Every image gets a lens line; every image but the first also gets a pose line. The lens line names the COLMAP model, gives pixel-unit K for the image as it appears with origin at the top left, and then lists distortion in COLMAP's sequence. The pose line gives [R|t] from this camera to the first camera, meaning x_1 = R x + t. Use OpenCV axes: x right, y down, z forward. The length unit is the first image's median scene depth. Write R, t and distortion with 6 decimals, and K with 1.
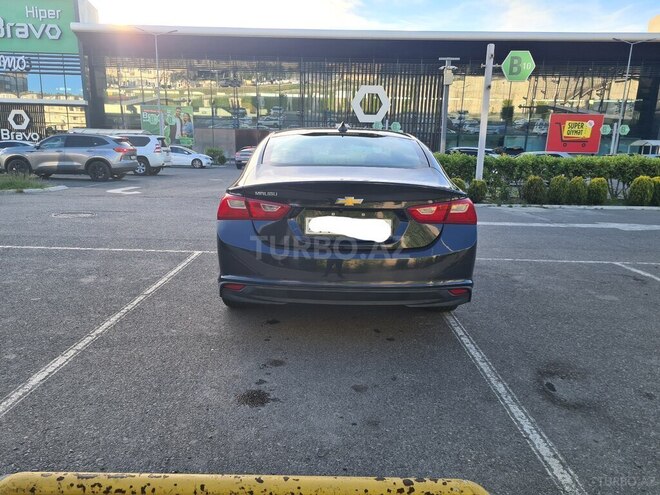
lens RADIAL K [[482.7, 0, 330.0], [0, 482.7, 247.5], [0, 0, 1]] dist [0.039040, -0.009161]
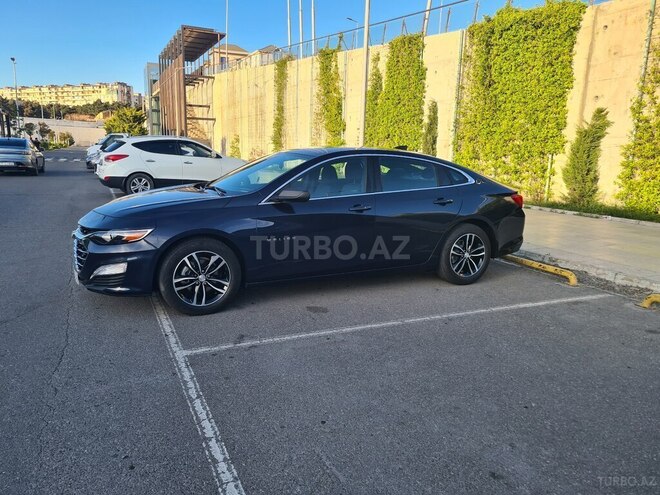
lens RADIAL K [[498.1, 0, 323.0], [0, 498.1, 237.8], [0, 0, 1]] dist [0.051653, -0.032985]
pose [[-0.420684, -0.190668, 0.886945, -0.128059], [0.140674, 0.952130, 0.271403, -0.039544], [-0.896234, 0.238946, -0.373724, 0.162516]]
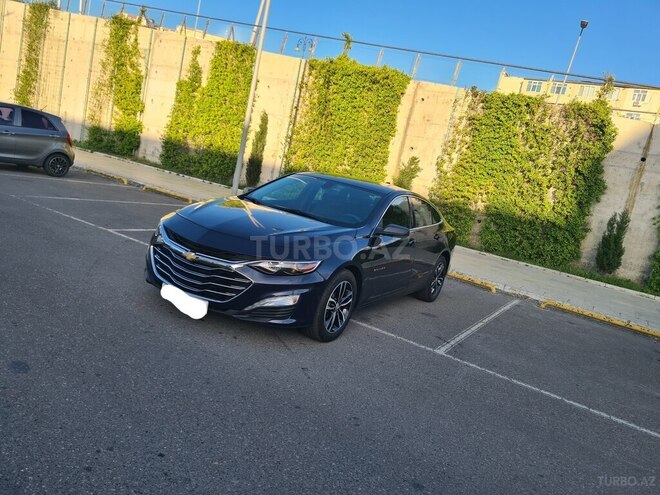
lens RADIAL K [[492.8, 0, 330.9], [0, 492.8, 241.4], [0, 0, 1]] dist [0.051854, -0.025784]
pose [[-0.841114, -0.267897, 0.469850, -0.068922], [-0.124609, 0.941327, 0.313650, -0.061573], [-0.526308, 0.205268, -0.825145, 0.270508]]
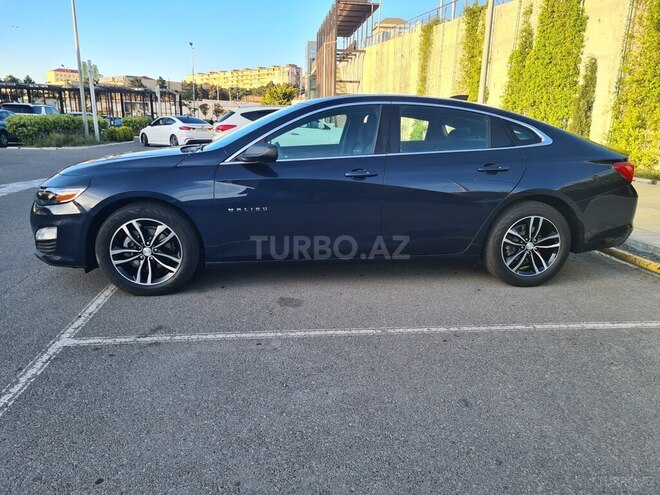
lens RADIAL K [[499.7, 0, 330.0], [0, 499.7, 247.5], [0, 0, 1]] dist [0.057234, -0.036143]
pose [[-0.133467, -0.260231, 0.956278, -0.112380], [0.167378, 0.945131, 0.280558, -0.025623], [-0.976817, 0.197505, -0.082587, 0.122037]]
